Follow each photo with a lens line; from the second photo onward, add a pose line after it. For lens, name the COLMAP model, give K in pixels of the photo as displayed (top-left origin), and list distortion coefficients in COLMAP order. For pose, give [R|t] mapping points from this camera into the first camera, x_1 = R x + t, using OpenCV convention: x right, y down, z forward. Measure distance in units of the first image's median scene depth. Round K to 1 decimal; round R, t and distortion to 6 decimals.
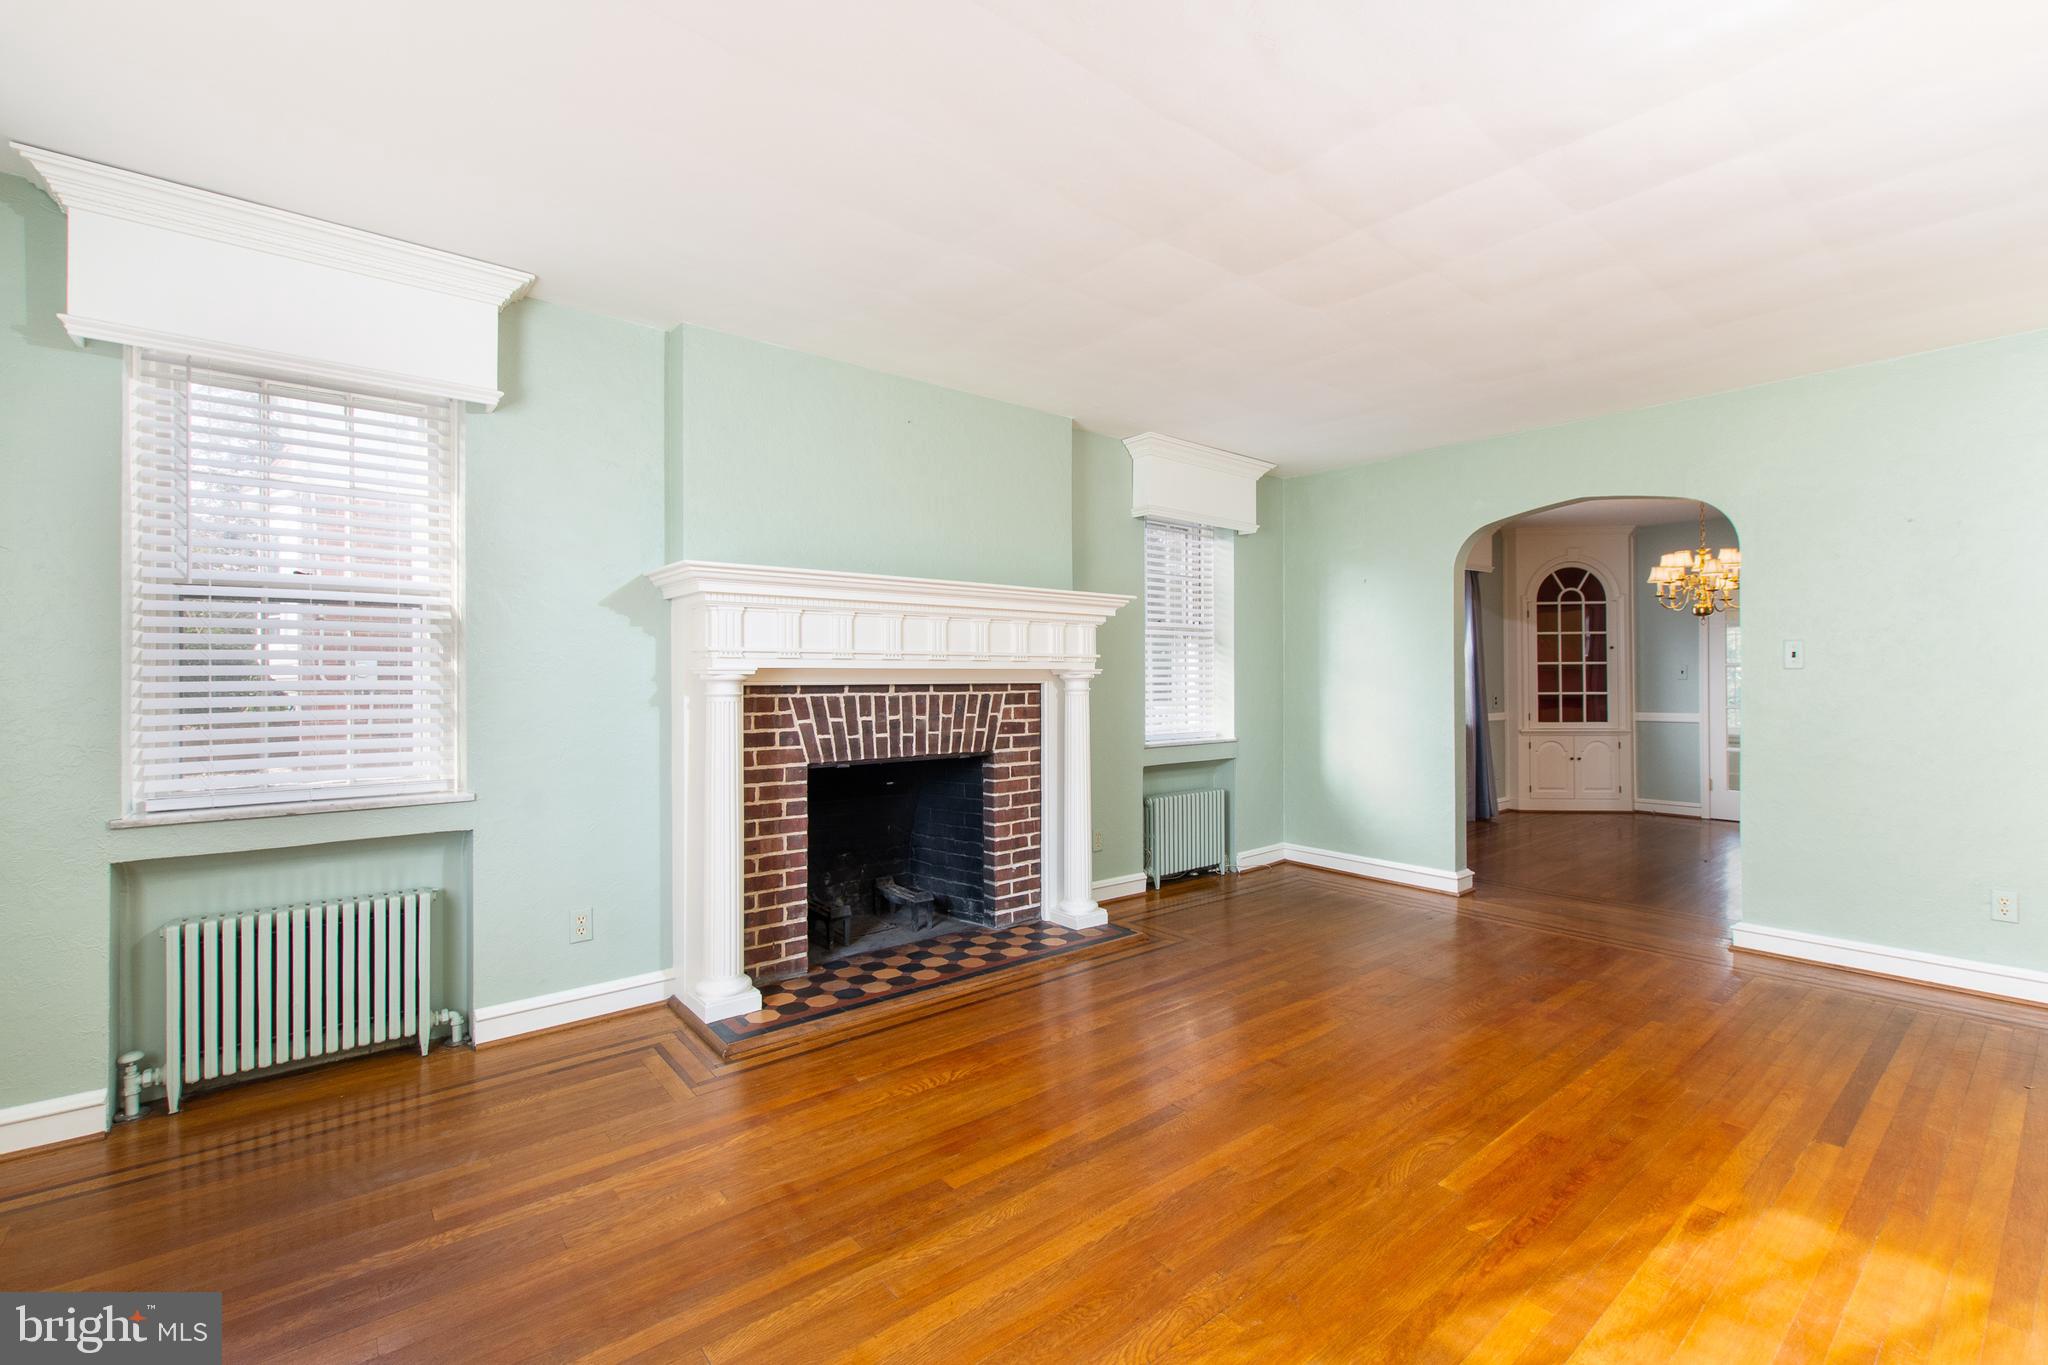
lens RADIAL K [[886.6, 0, 1020.0], [0, 886.6, 674.2], [0, 0, 1]] dist [0.001684, 0.000099]
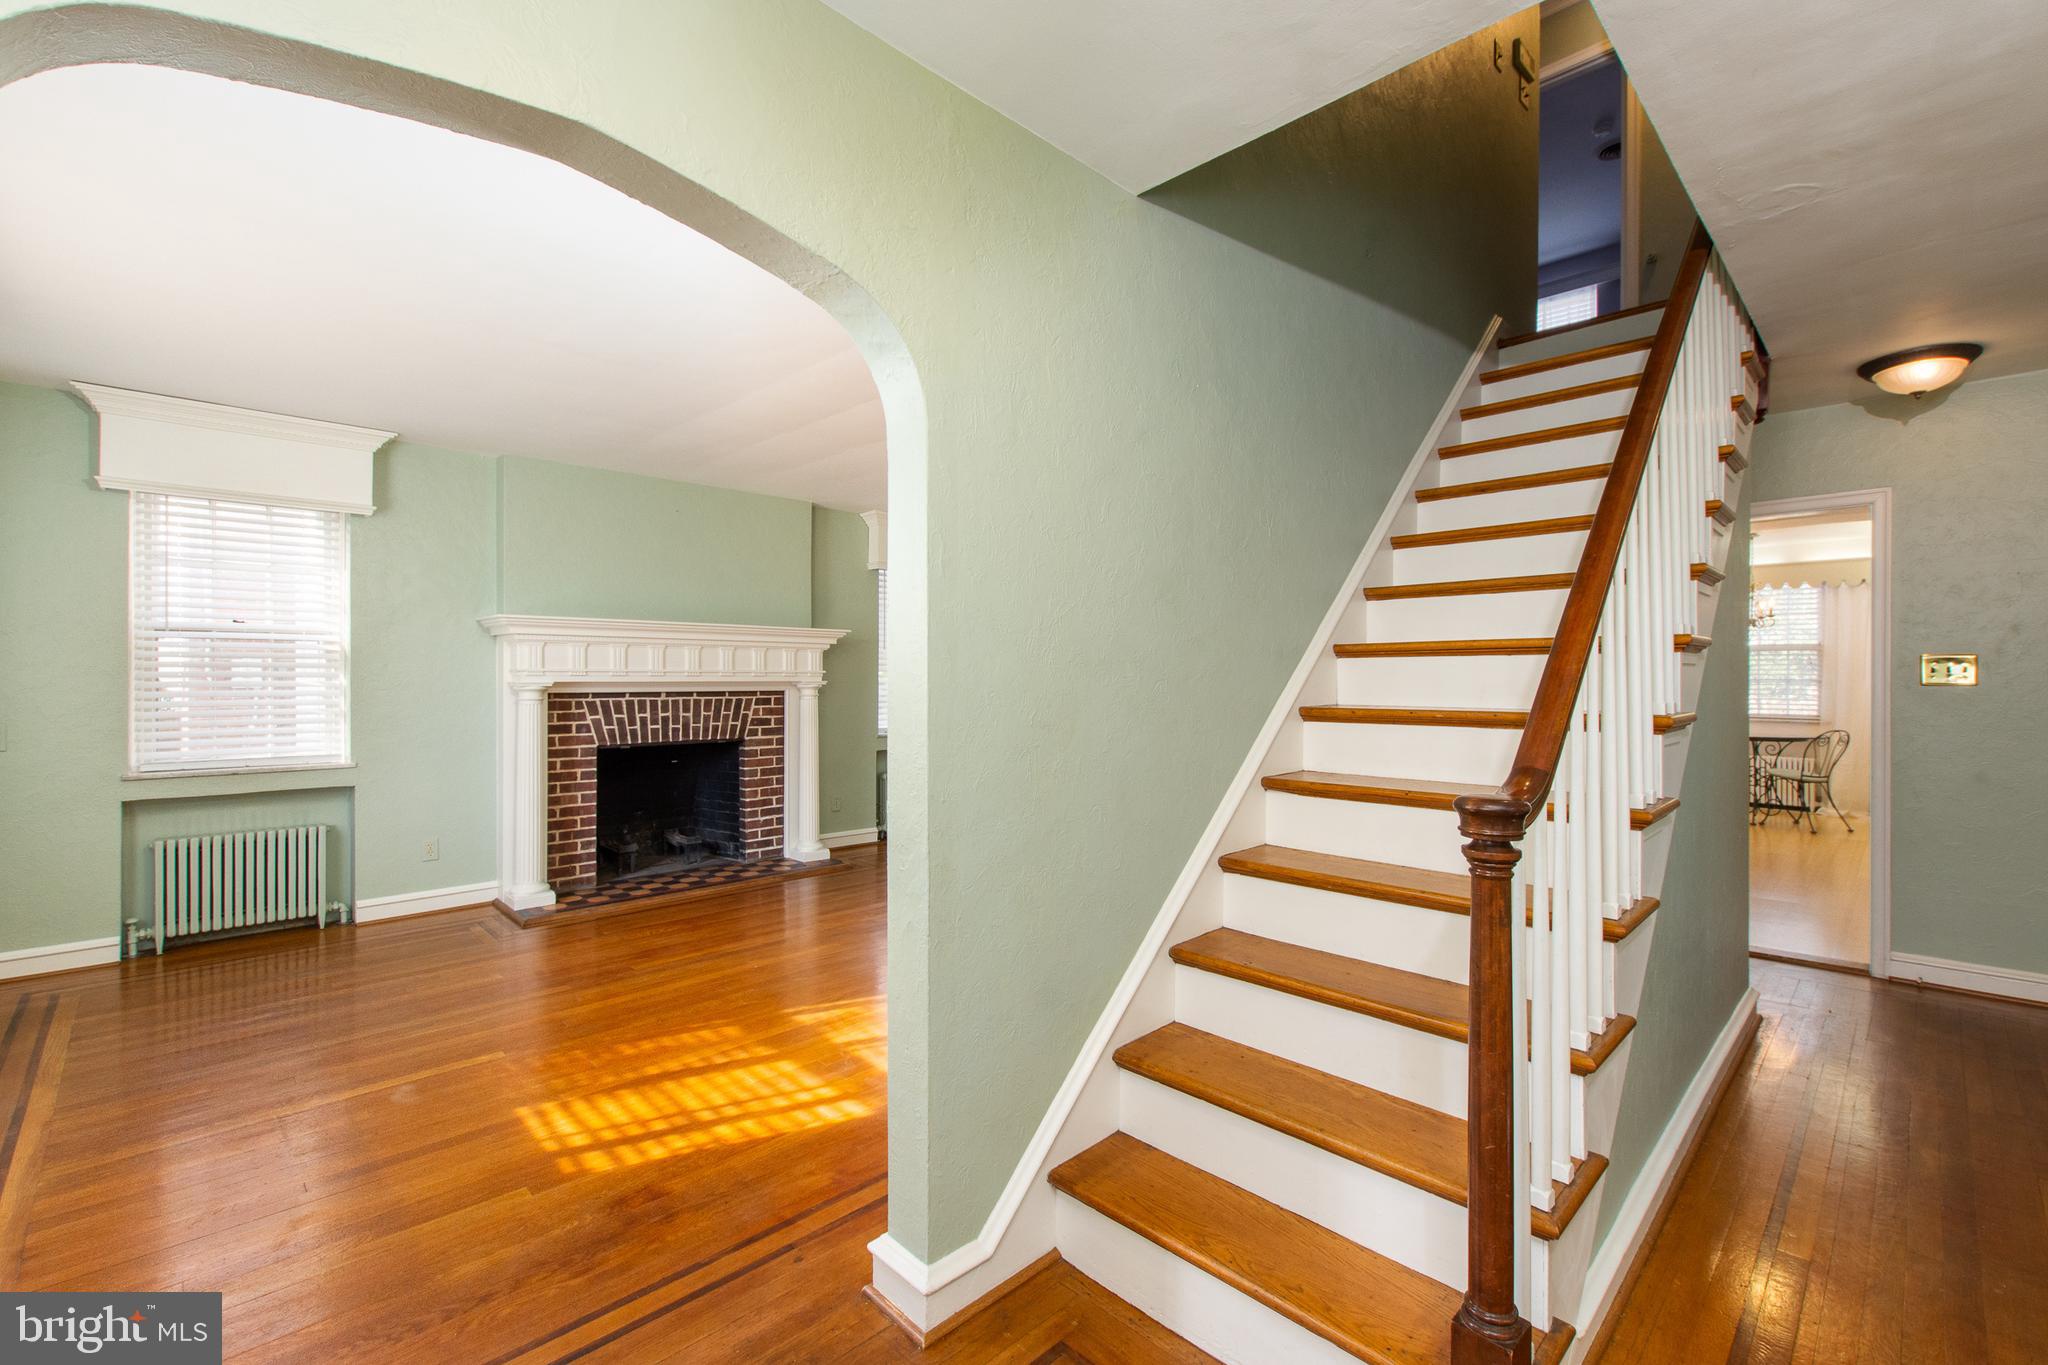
lens RADIAL K [[884.7, 0, 1031.8], [0, 884.7, 675.7], [0, 0, 1]] dist [0.000356, -0.000663]
pose [[0.995232, 0.005995, 0.097349, 0.327020], [-0.006340, 0.999975, 0.003234, -0.024305], [-0.097328, -0.003836, 0.995245, -0.523082]]
